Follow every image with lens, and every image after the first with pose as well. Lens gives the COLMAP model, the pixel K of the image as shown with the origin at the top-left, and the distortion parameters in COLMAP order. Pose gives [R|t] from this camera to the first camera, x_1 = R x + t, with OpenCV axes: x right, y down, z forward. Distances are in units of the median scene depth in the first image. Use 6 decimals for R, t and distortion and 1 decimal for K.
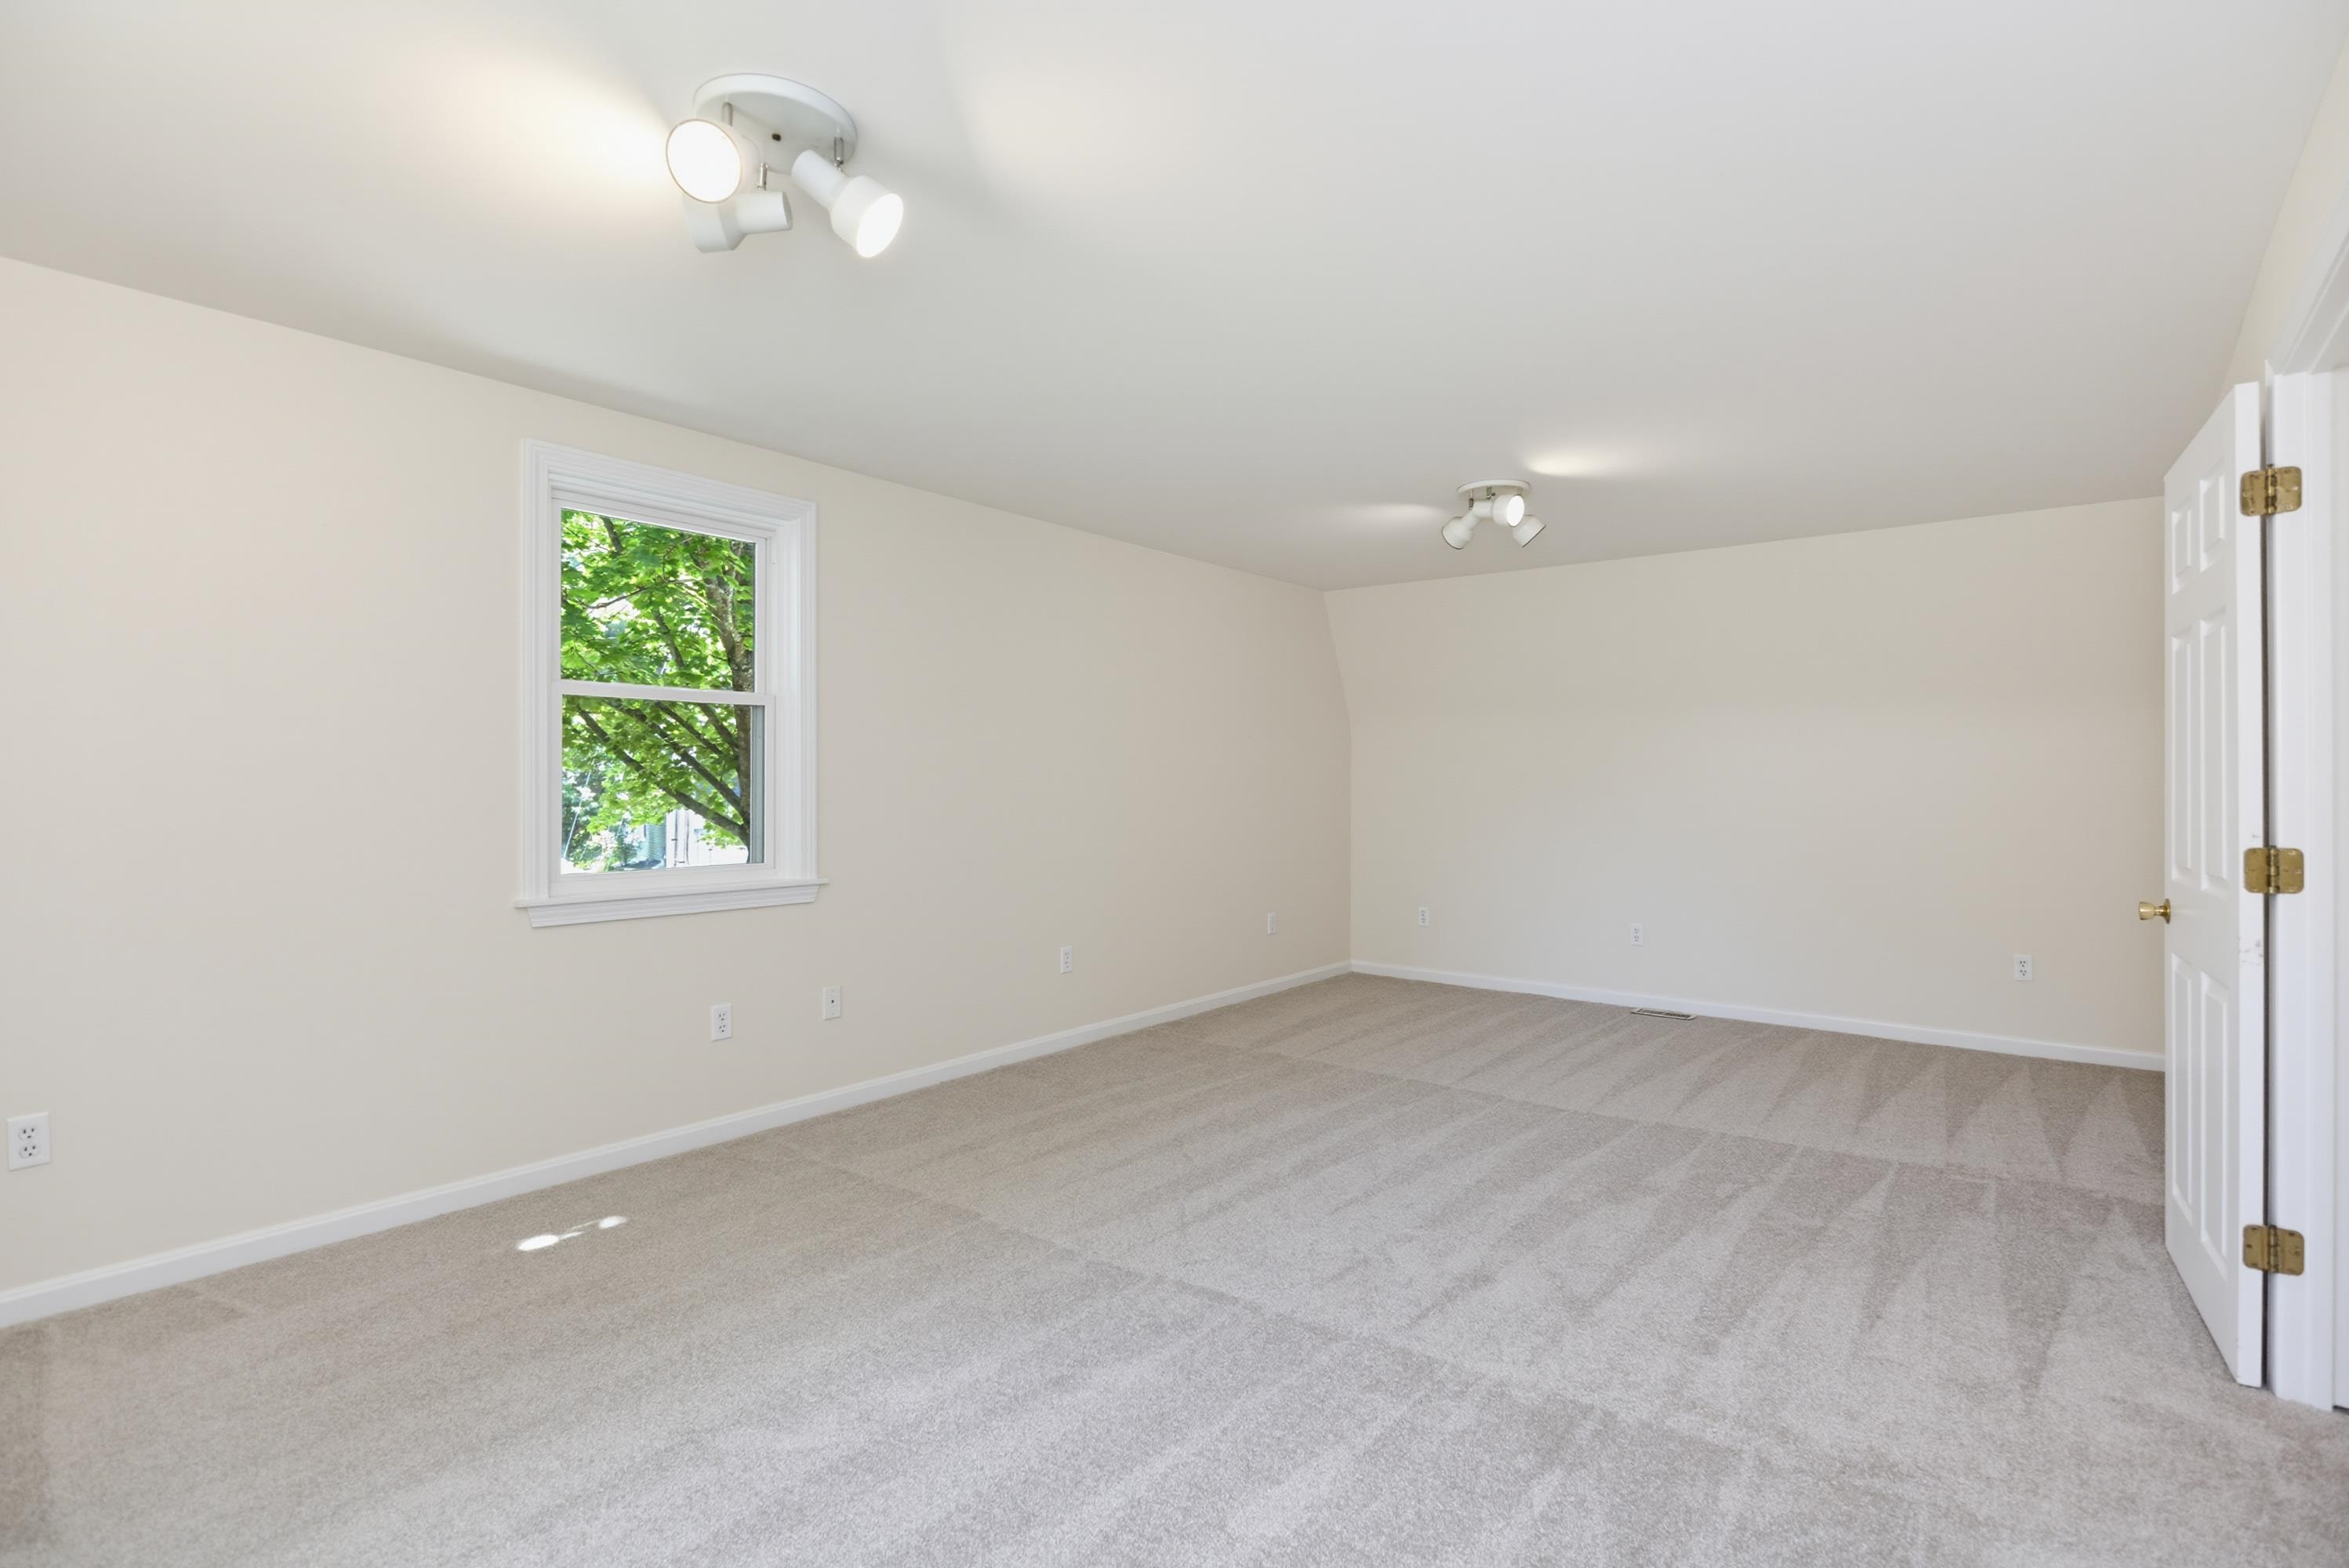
lens RADIAL K [[1169.2, 0, 1182.1], [0, 1169.2, 792.1], [0, 0, 1]] dist [0.012317, -0.013527]
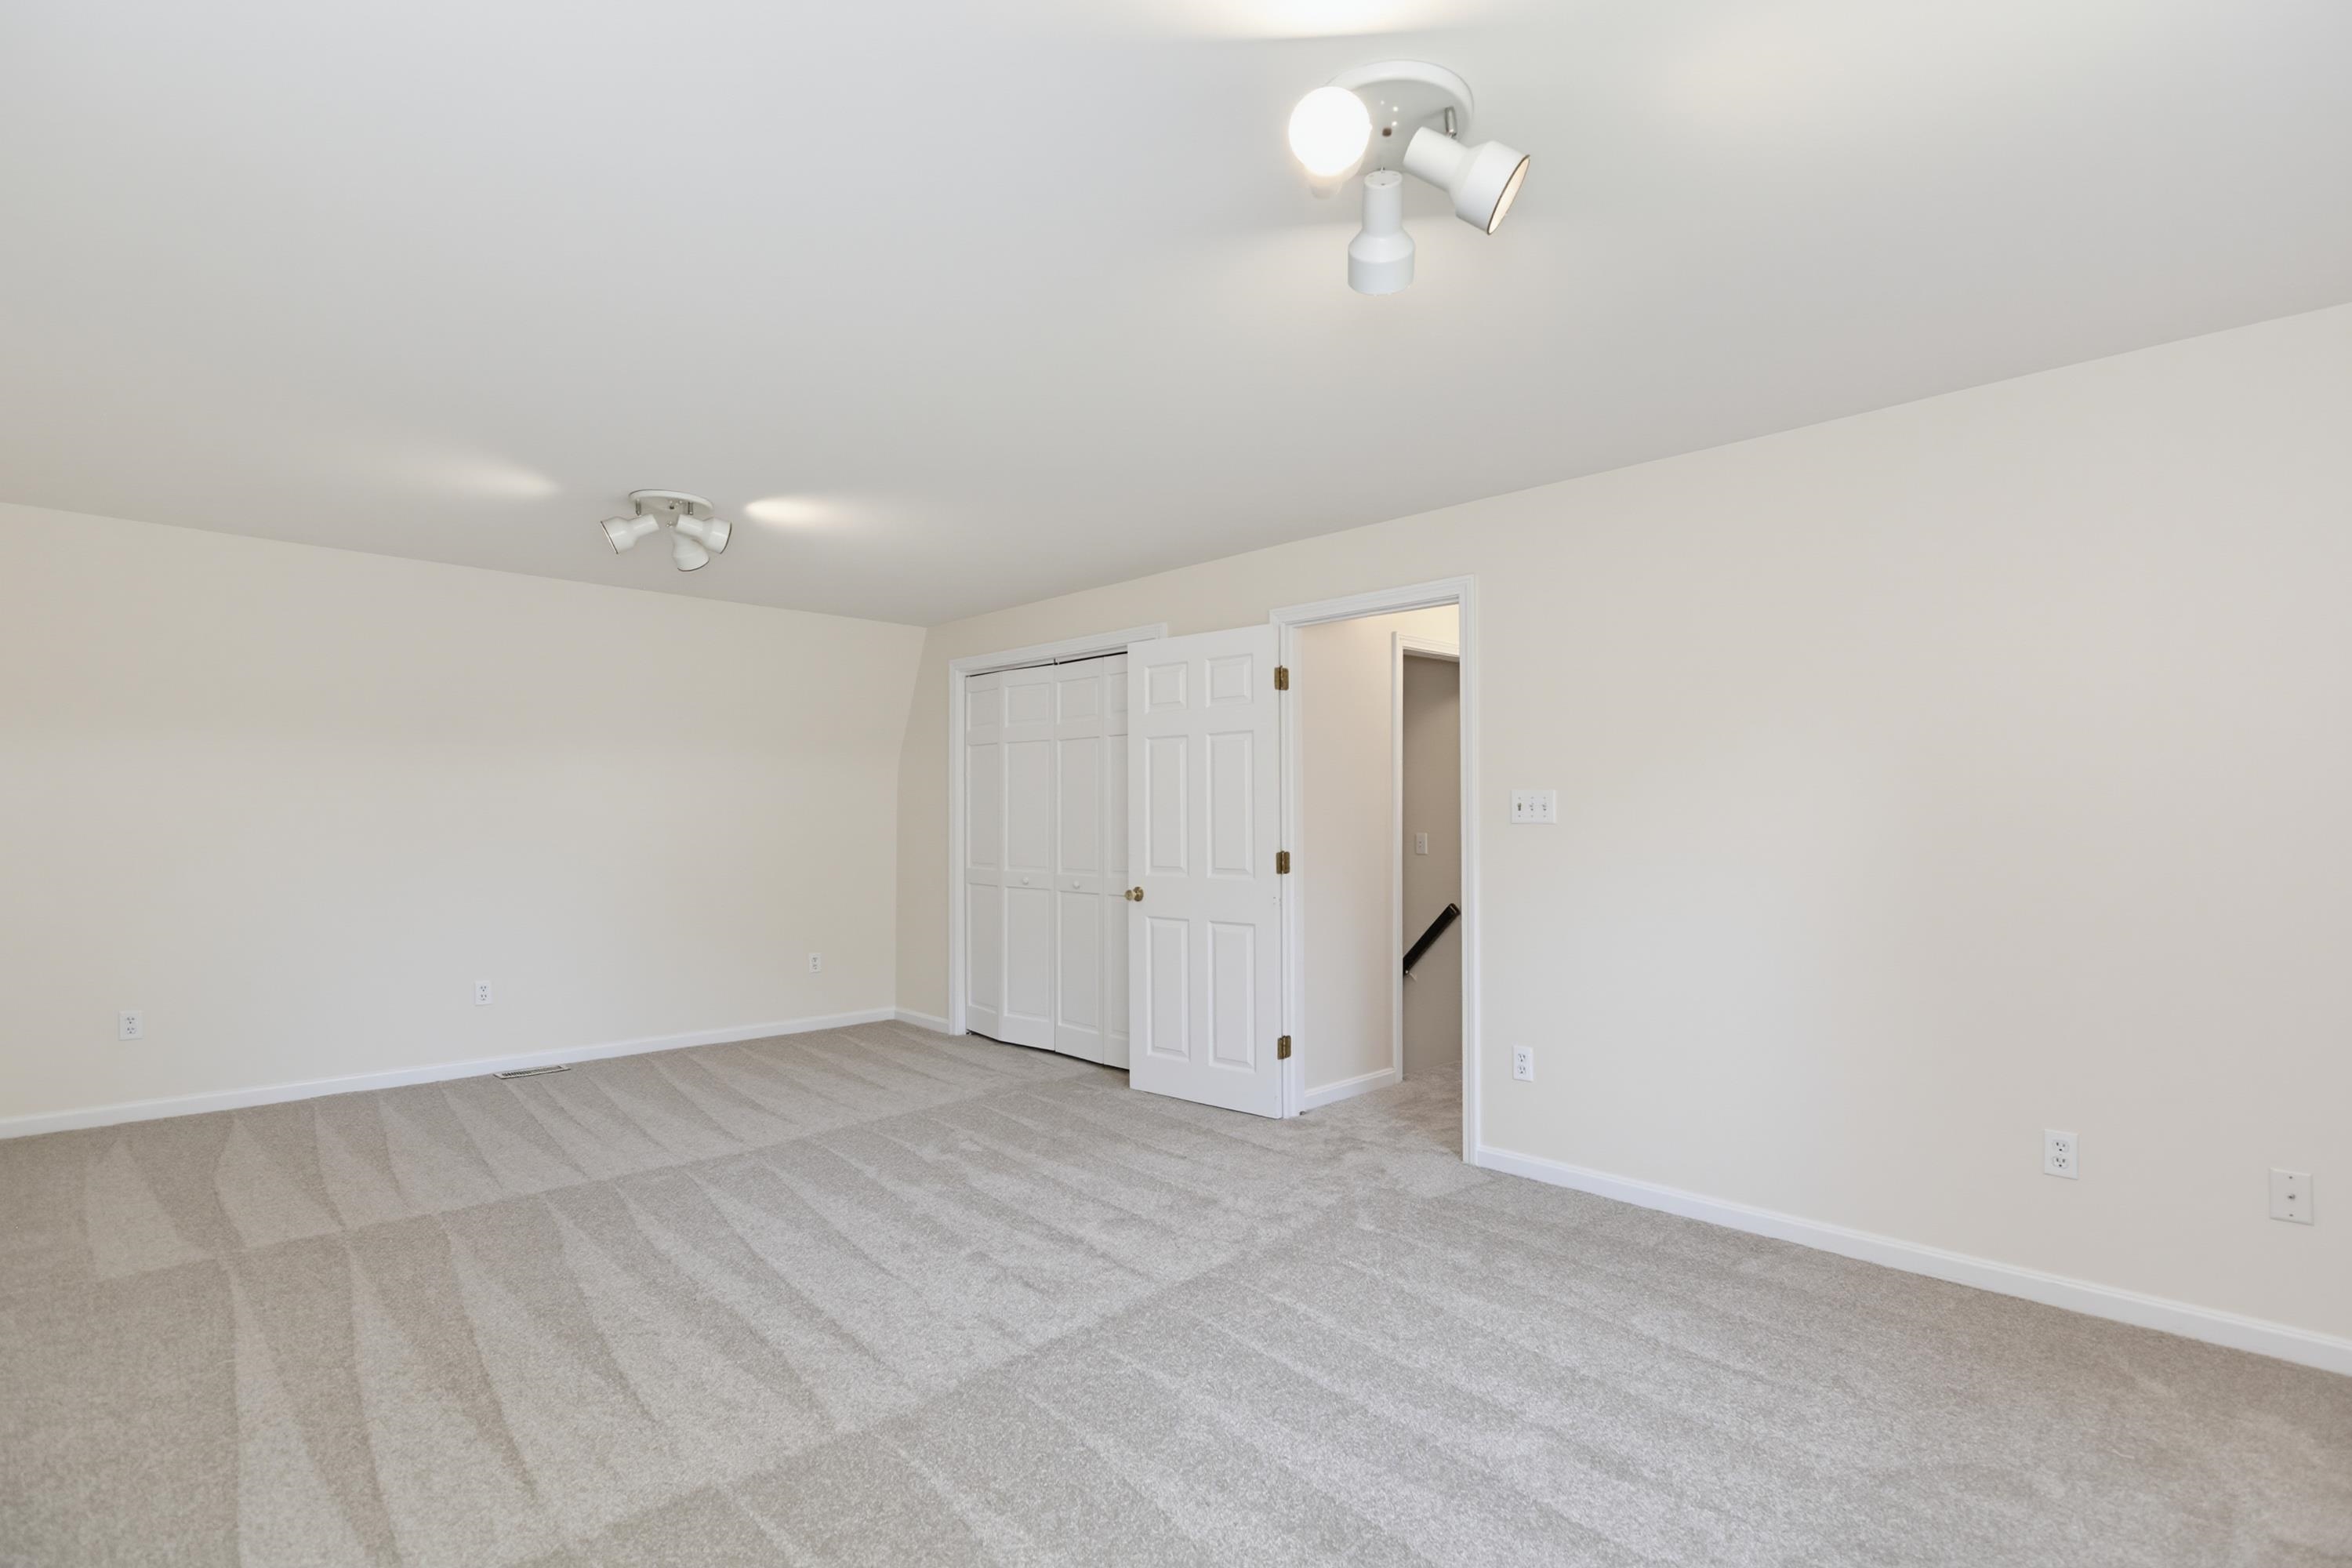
lens RADIAL K [[1170.8, 0, 1183.6], [0, 1170.8, 792.1], [0, 0, 1]] dist [0.012317, -0.013527]
pose [[0.100506, 0.022523, 0.994681, -0.850868], [0.009605, 0.999675, -0.023606, -0.010820], [-0.994890, 0.011926, 0.100257, 0.701663]]
